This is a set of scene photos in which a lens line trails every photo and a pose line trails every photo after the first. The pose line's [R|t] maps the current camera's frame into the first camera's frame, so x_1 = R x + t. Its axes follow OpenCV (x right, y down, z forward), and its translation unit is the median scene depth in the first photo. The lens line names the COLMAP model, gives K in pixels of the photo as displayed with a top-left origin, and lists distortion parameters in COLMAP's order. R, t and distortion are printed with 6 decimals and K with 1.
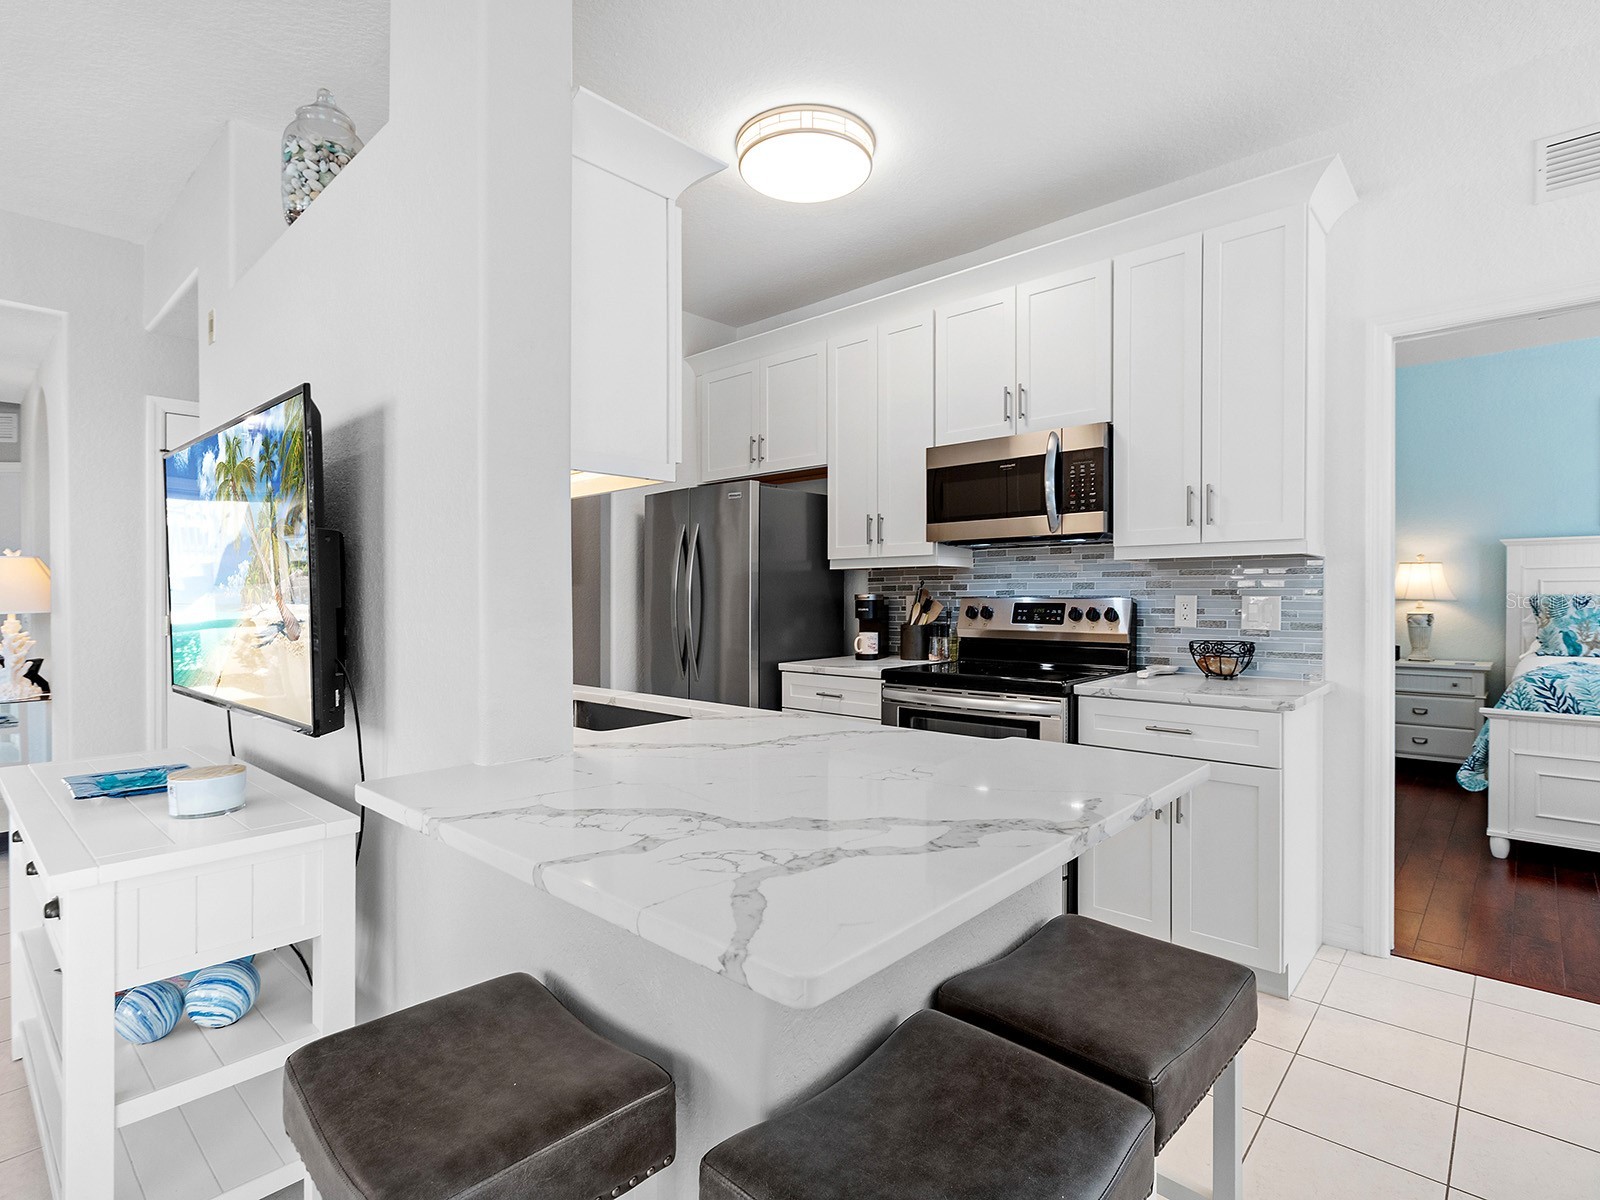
lens RADIAL K [[800.1, 0, 808.0], [0, 800.1, 586.6], [0, 0, 1]] dist [0.000402, -0.000855]
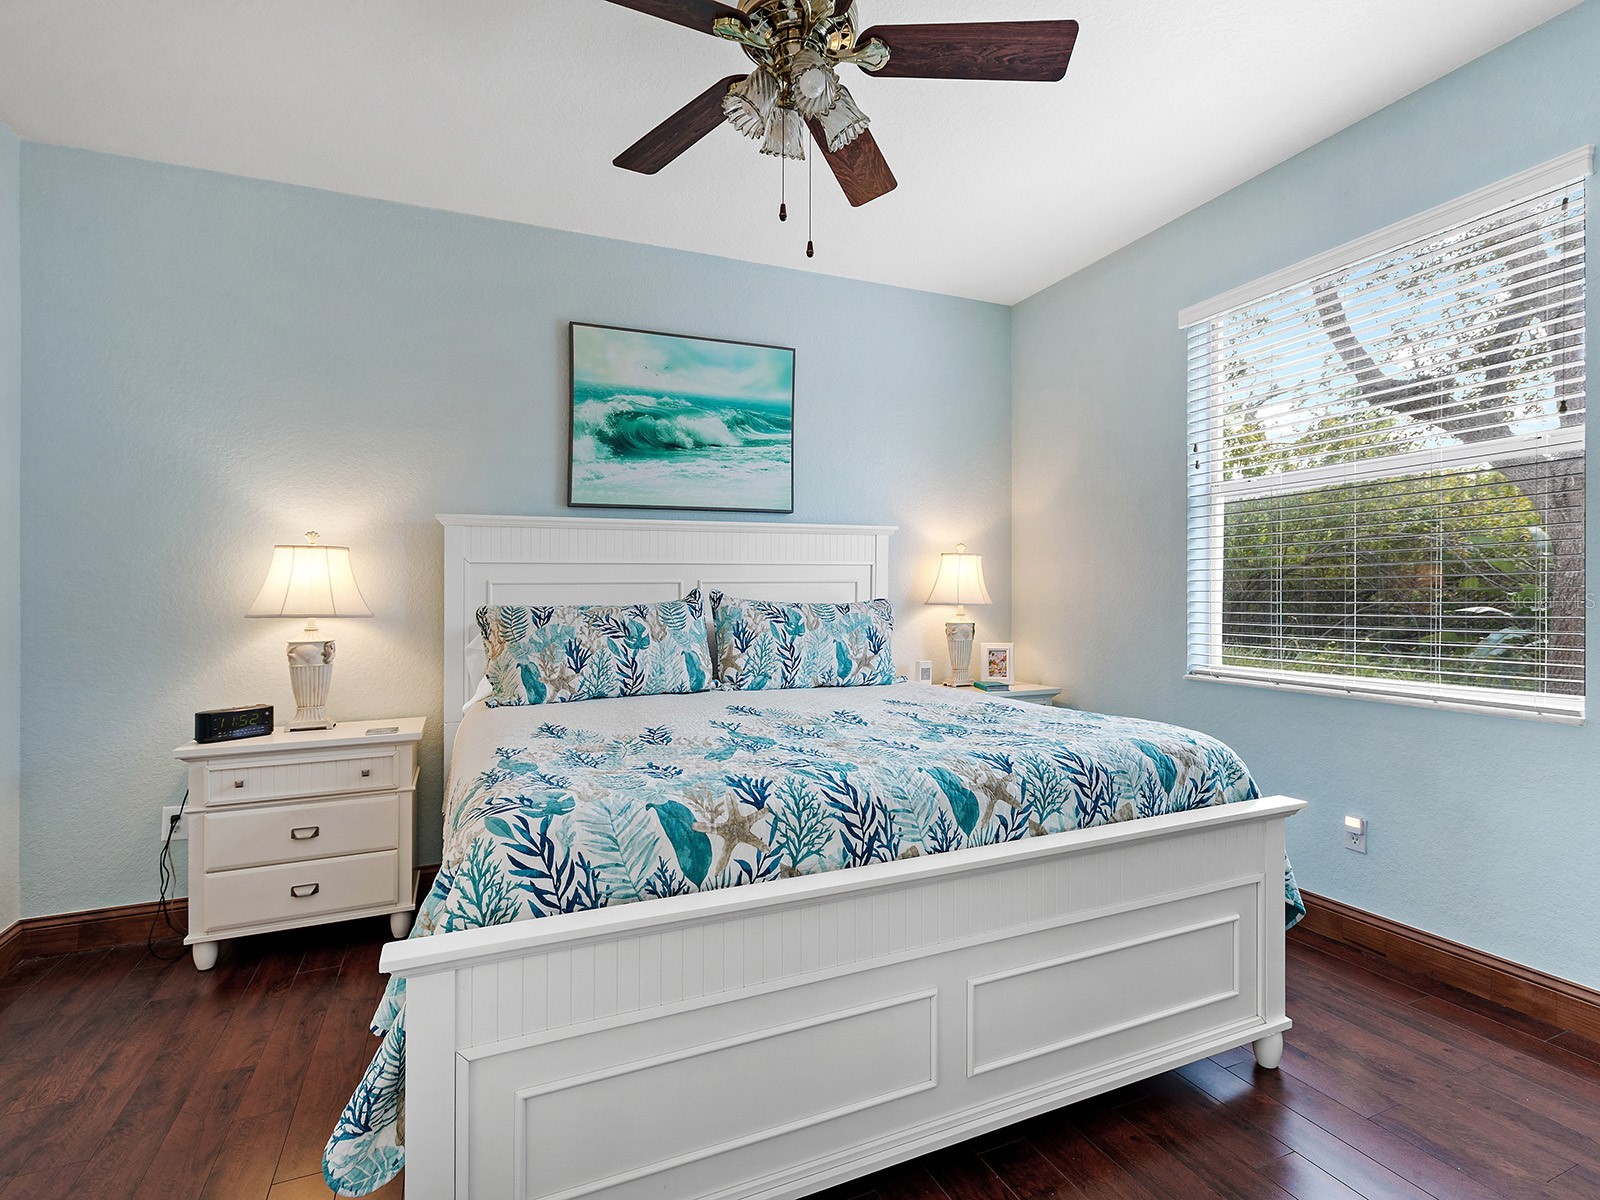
lens RADIAL K [[787.8, 0, 800.0], [0, 787.8, 600.0], [0, 0, 1]] dist [0.002412, 0.000510]
pose [[0.414022, -0.003198, 0.910261, 0.491596], [0.000212, 0.999994, 0.003416, 0.004784], [-0.910267, -0.001222, 0.414021, 0.565785]]
